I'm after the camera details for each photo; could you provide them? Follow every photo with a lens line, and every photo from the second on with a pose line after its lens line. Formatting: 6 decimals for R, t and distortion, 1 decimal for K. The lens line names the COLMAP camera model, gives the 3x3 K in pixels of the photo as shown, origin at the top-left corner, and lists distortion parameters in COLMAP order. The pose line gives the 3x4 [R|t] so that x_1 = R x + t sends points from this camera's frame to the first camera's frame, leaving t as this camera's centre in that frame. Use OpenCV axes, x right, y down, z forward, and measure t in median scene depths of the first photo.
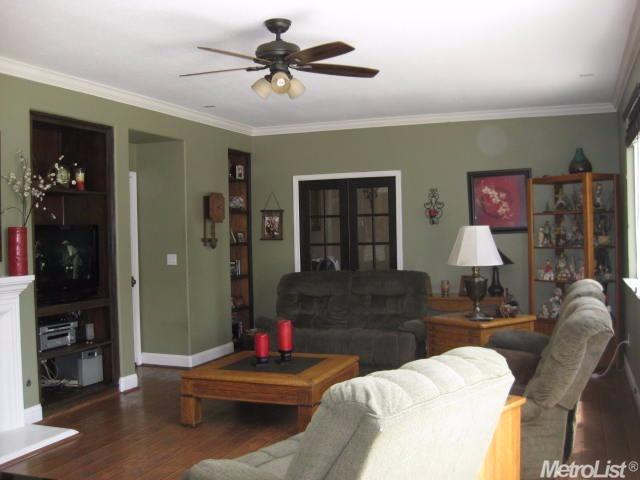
lens RADIAL K [[701.5, 0, 317.4], [0, 701.5, 235.6], [0, 0, 1]] dist [-0.163480, 0.077226]
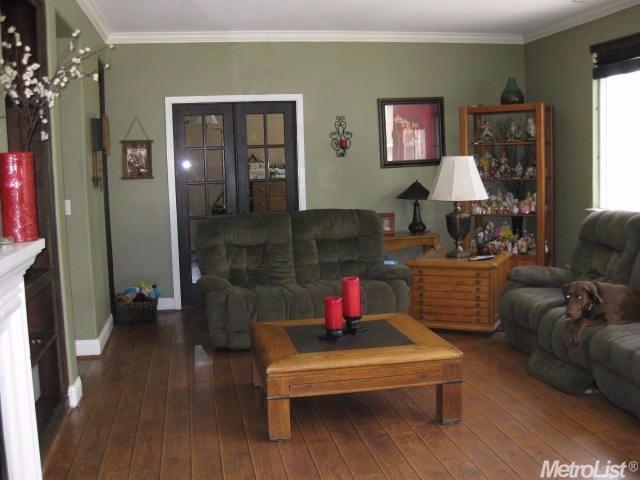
lens RADIAL K [[701.5, 0, 317.4], [0, 701.5, 235.6], [0, 0, 1]] dist [-0.163480, 0.077226]
pose [[0.857355, -0.057207, 0.511536, -0.317434], [0.015175, 0.996182, 0.085972, 0.006511], [-0.514501, -0.065946, 0.854950, 0.250139]]
